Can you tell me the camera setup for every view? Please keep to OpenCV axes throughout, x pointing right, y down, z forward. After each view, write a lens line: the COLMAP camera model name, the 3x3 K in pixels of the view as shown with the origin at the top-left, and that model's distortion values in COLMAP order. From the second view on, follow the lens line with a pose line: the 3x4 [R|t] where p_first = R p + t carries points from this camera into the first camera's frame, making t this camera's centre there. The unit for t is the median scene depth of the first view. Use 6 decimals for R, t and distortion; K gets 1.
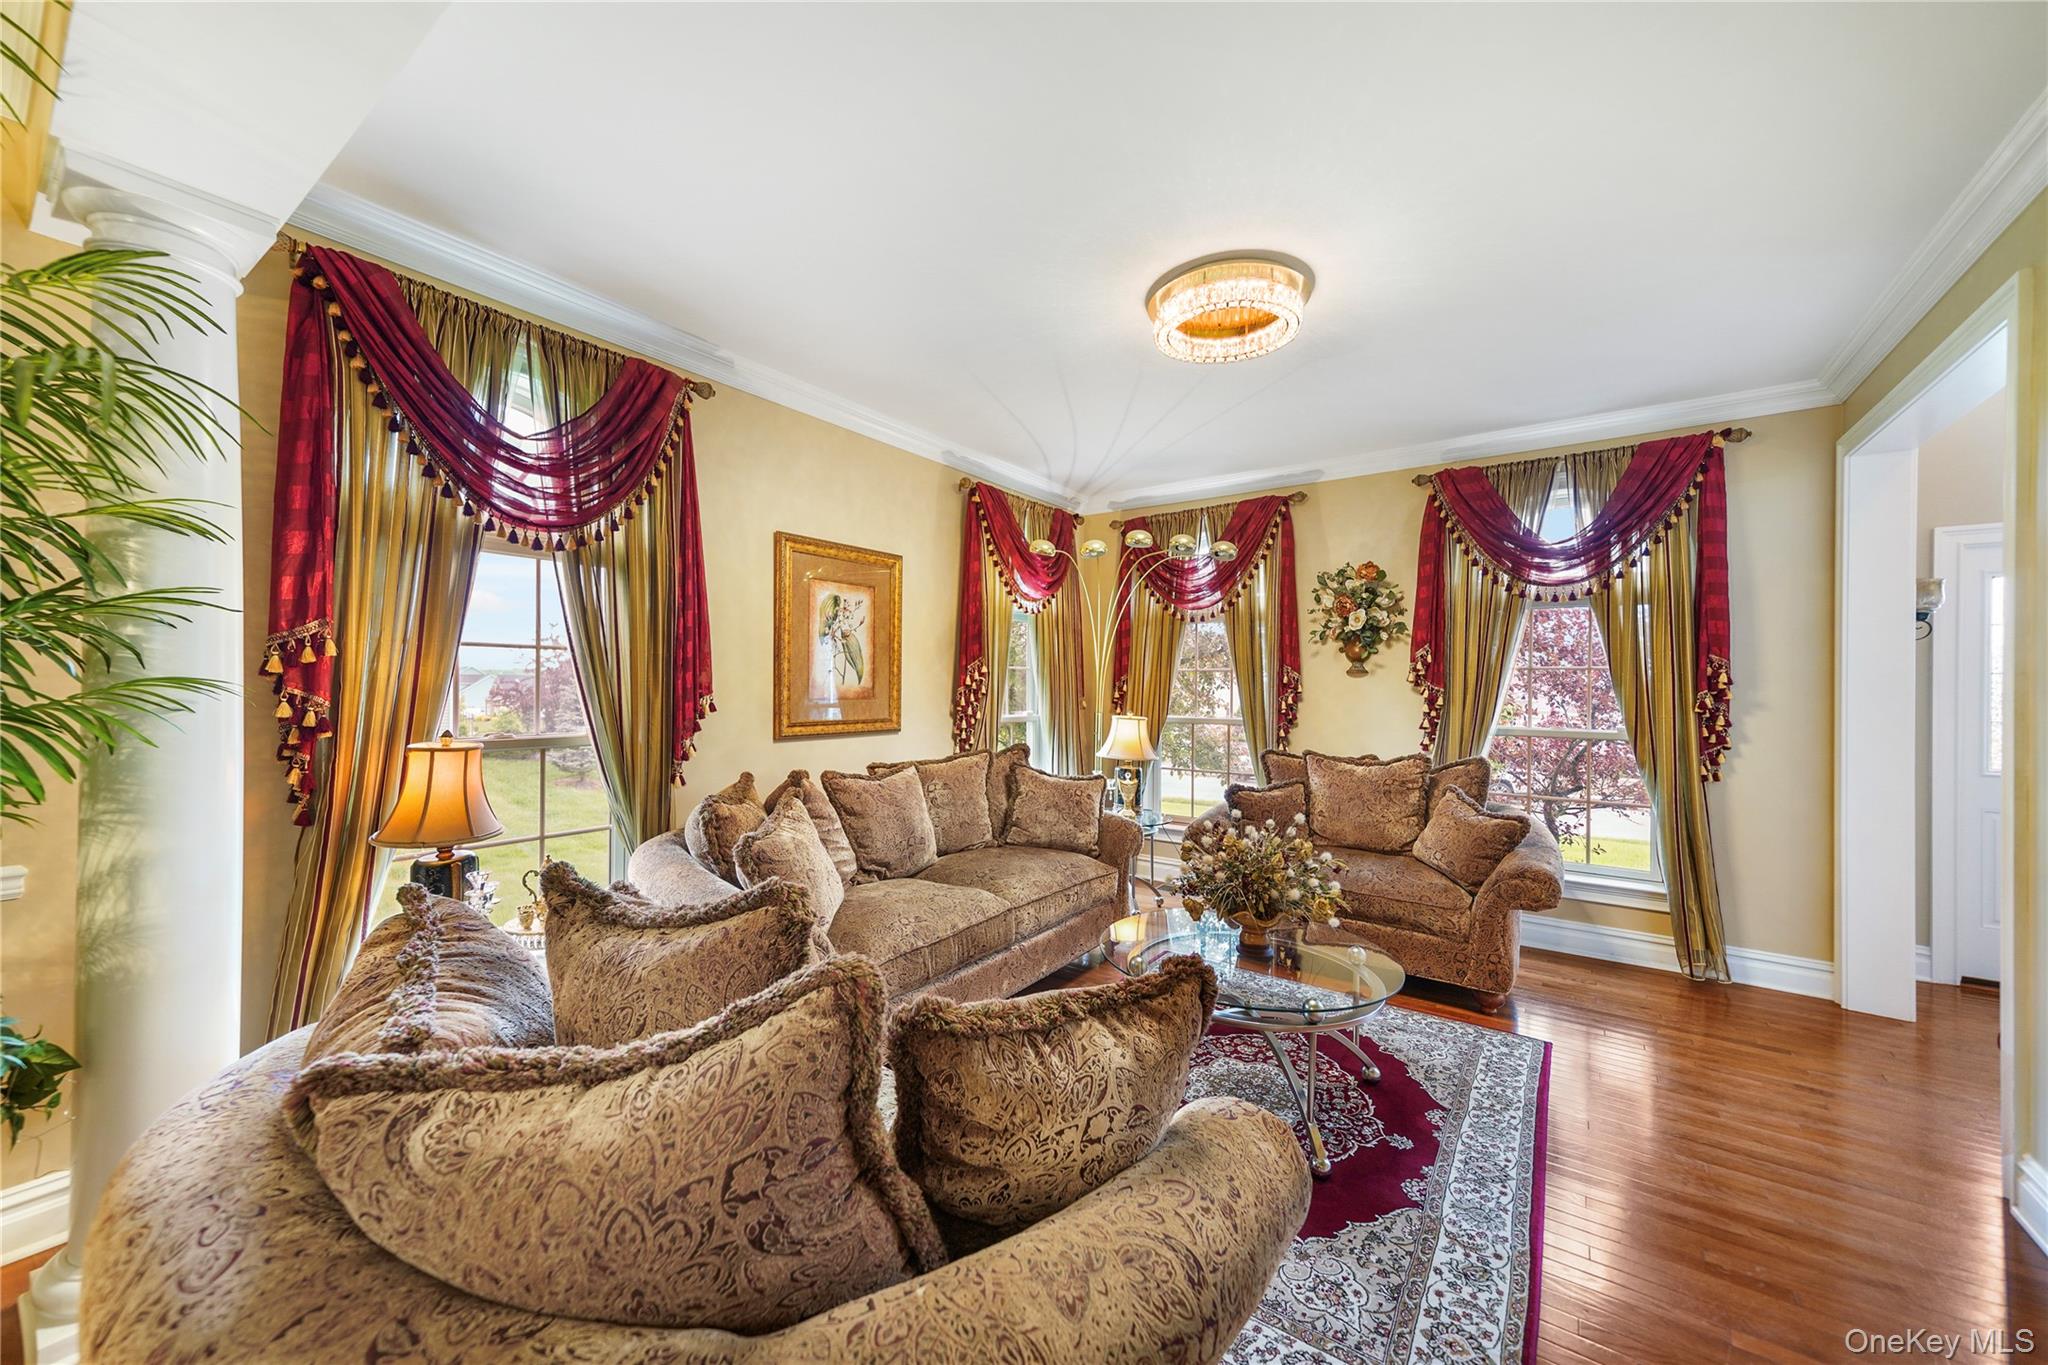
lens RADIAL K [[749.3, 0, 1024.0], [0, 749.3, 682.5], [0, 0, 1]] dist [0.000412, 0.000000]
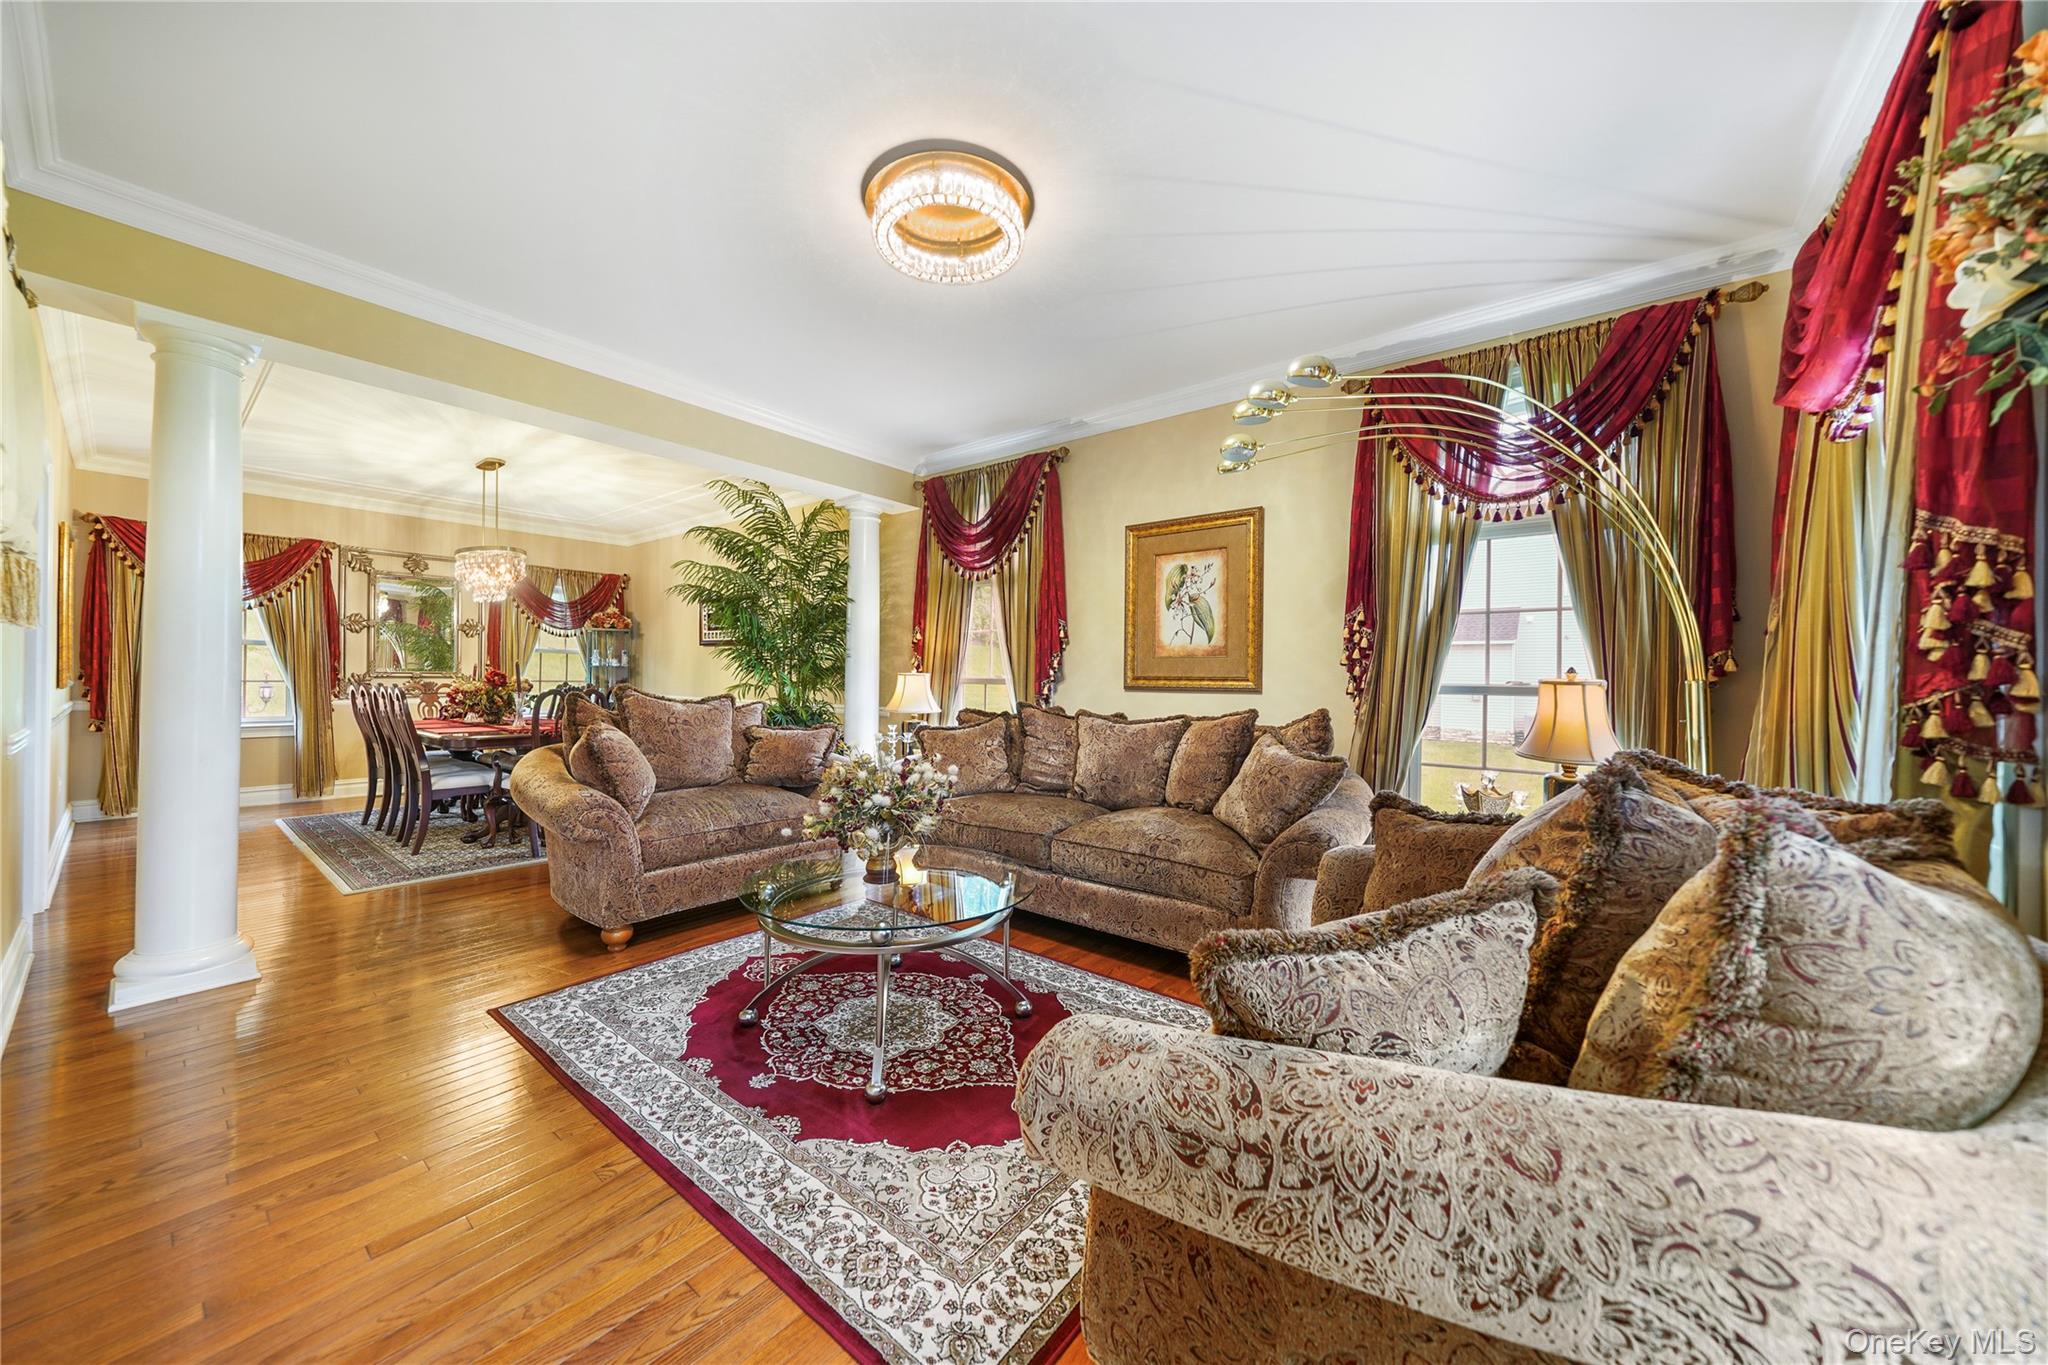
lens RADIAL K [[718.0, 0, 1024.0], [0, 718.0, 682.5], [0, 0, 1]] dist [0.000476, 0.000032]
pose [[-0.035036, -0.001726, -0.999385, 1.171130], [-0.006187, 0.999980, -0.001510, 0.088672], [0.999367, 0.006130, -0.035046, 1.136398]]
